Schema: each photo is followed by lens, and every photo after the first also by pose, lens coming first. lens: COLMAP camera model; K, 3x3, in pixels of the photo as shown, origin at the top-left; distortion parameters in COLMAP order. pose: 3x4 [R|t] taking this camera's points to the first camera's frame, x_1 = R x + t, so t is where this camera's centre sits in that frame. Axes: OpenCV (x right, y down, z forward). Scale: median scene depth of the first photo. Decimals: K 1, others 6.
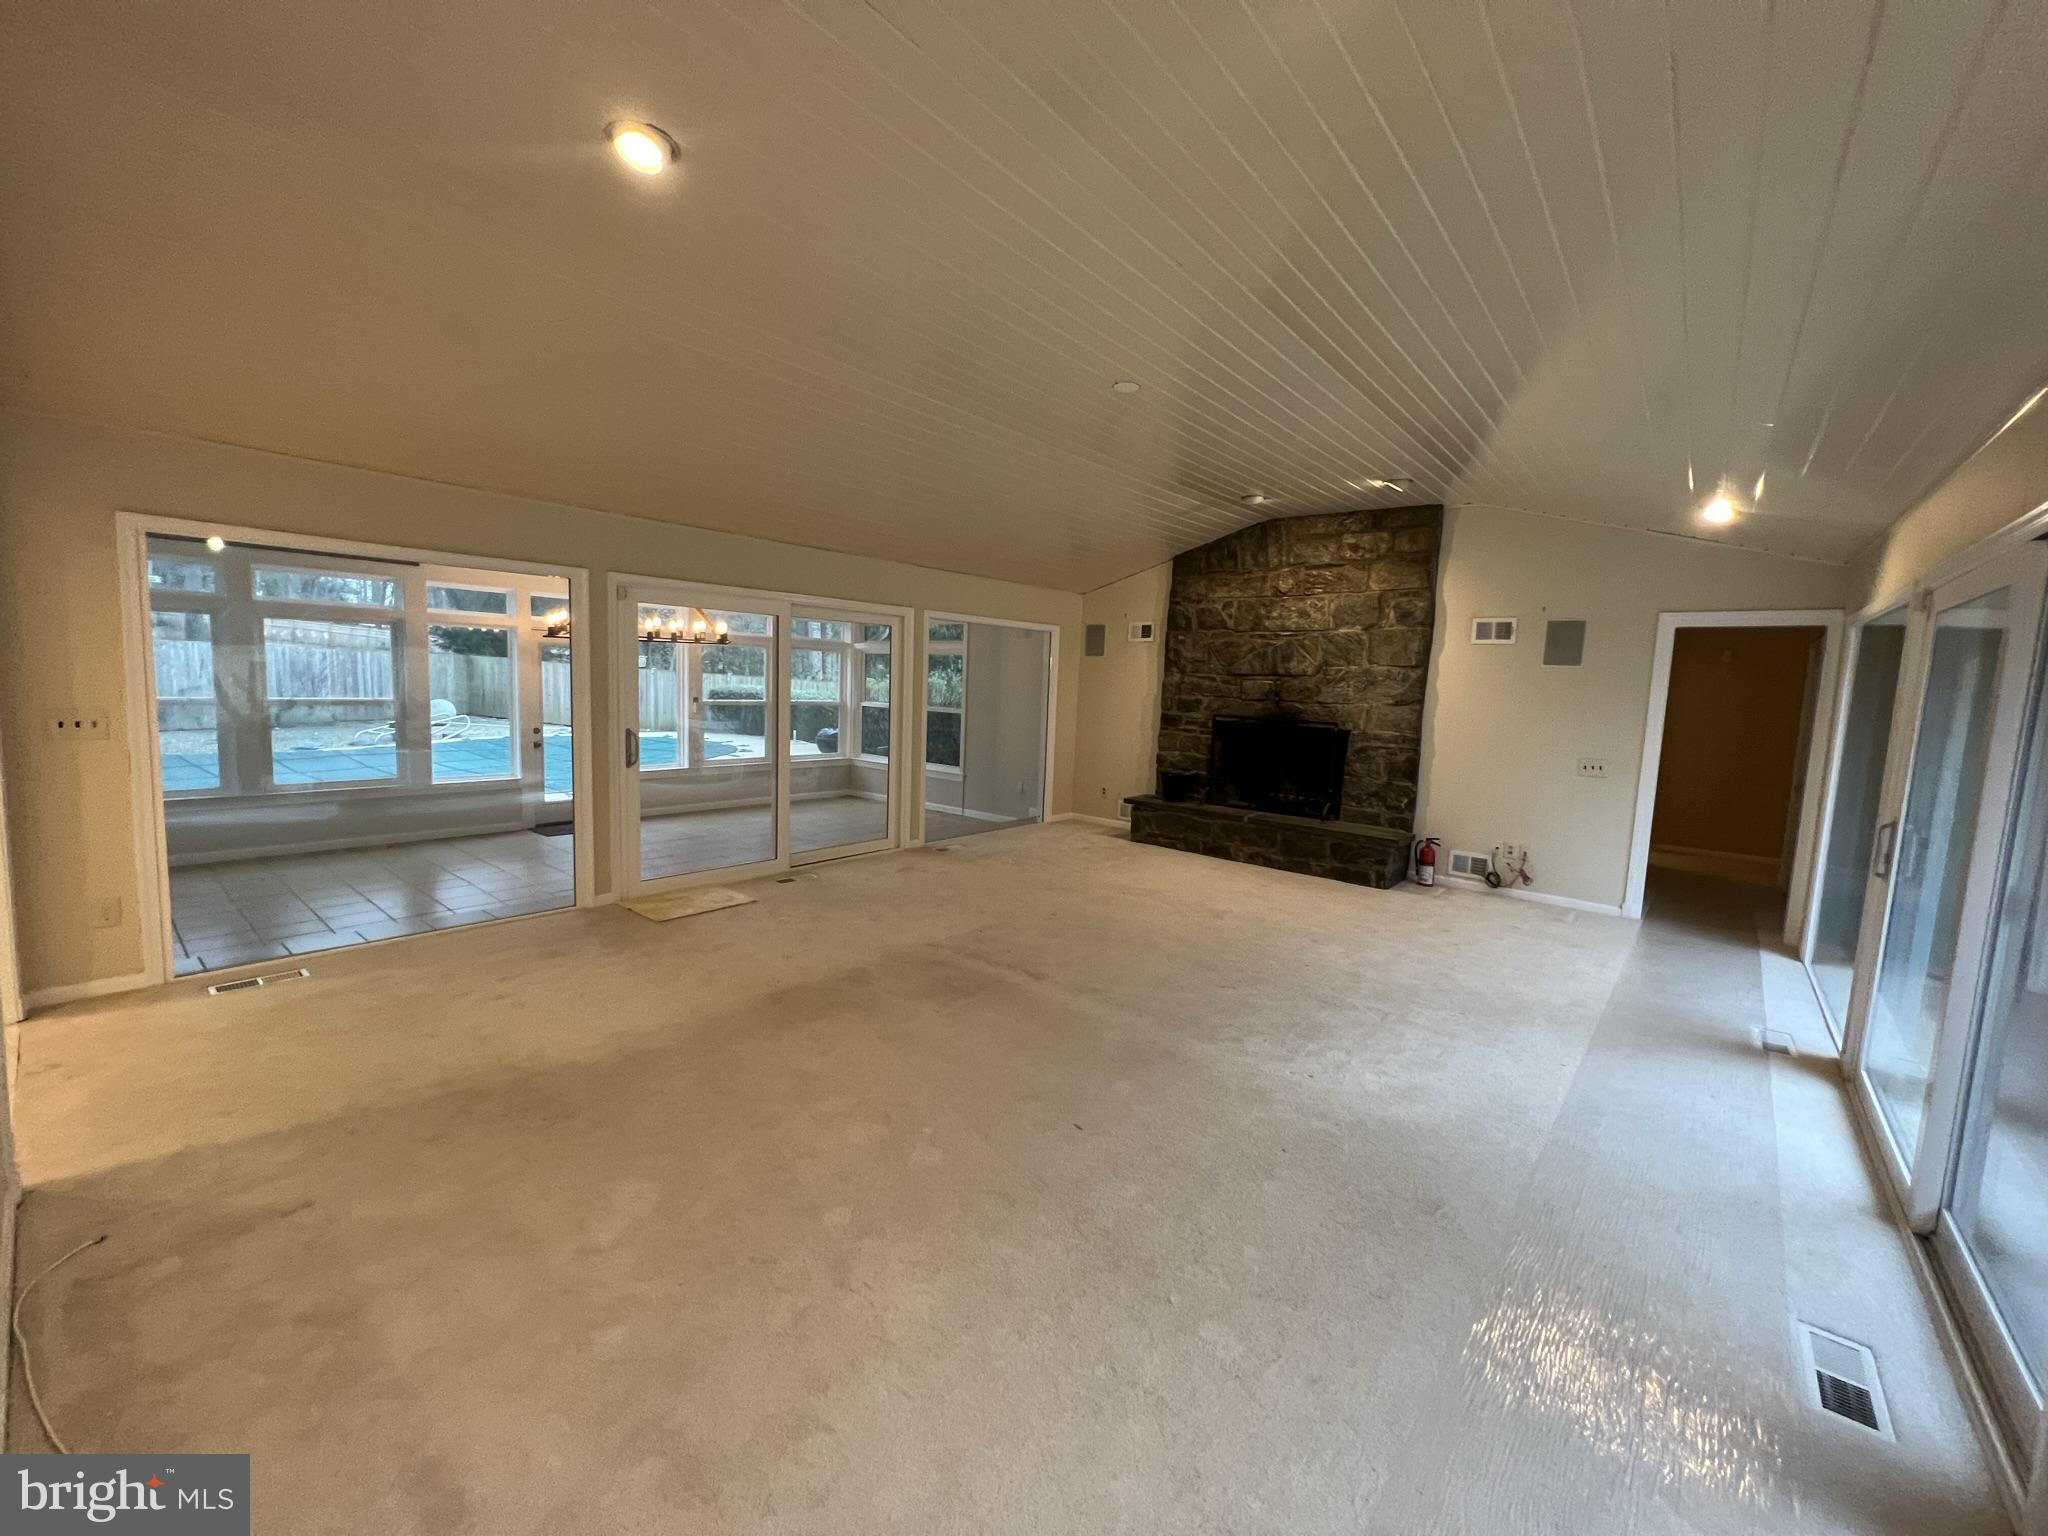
lens RADIAL K [[819.3, 0, 1010.9], [0, 819.3, 759.4], [0, 0, 1]] dist [-0.003940, 0.000678]
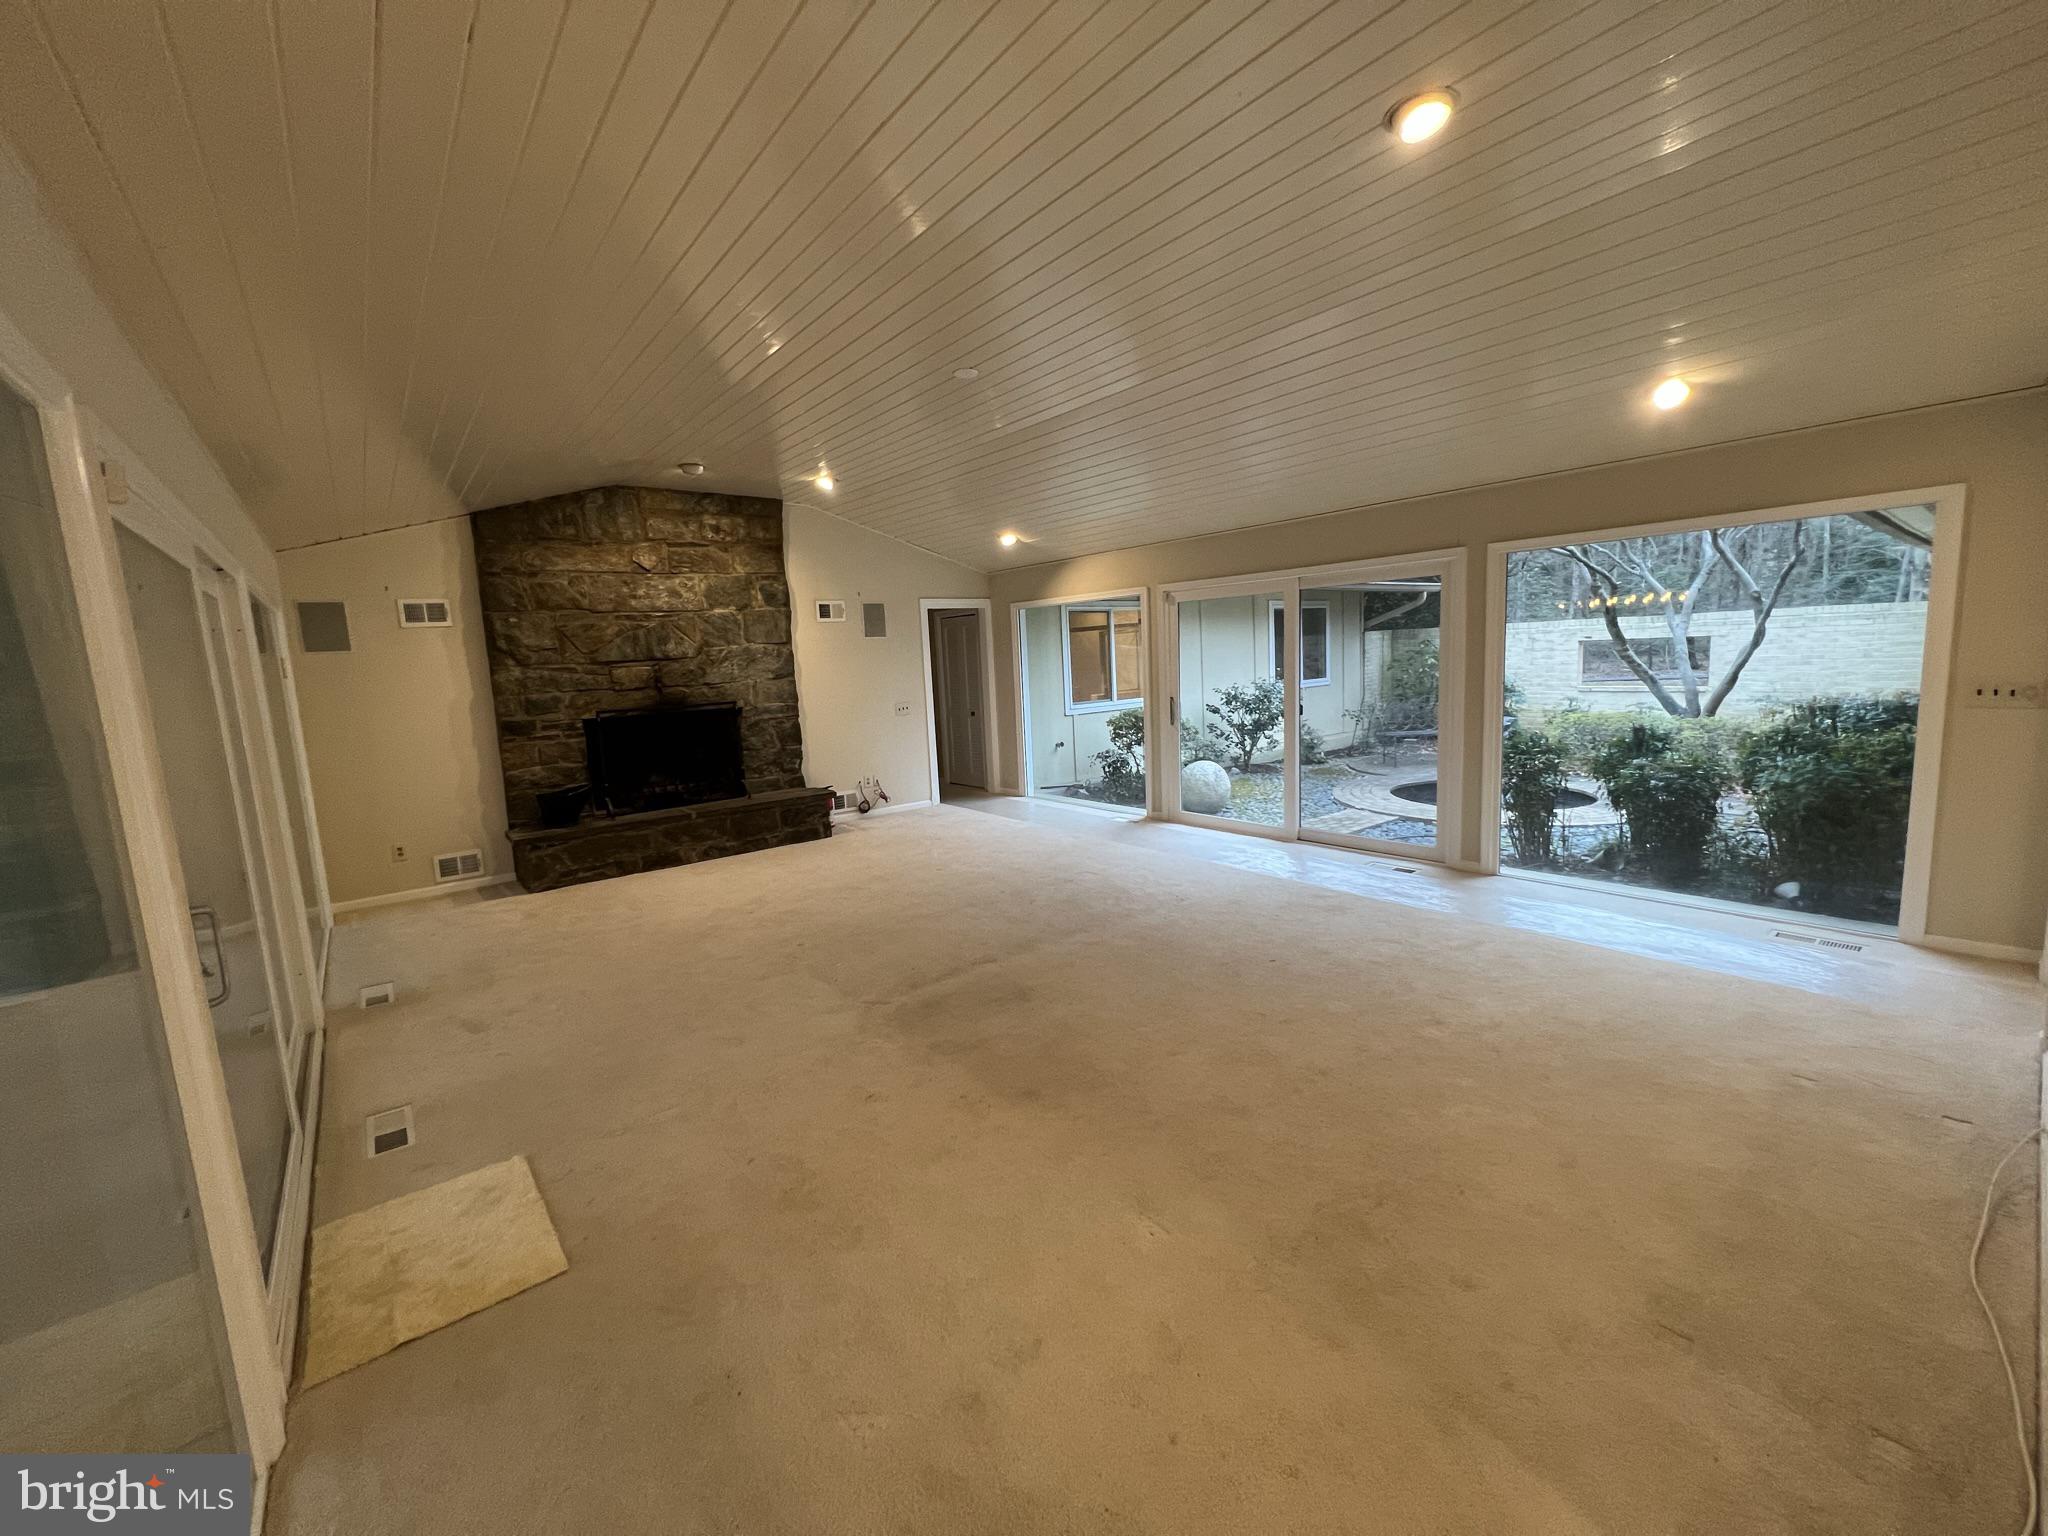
lens RADIAL K [[819.3, 0, 1023.4], [0, 819.3, 759.3], [0, 0, 1]] dist [-0.003940, 0.000678]
pose [[0.183247, -0.174283, 0.967495, -0.522832], [0.154693, 0.977011, 0.146698, -0.066217], [-0.970819, 0.122783, 0.205995, 0.434869]]
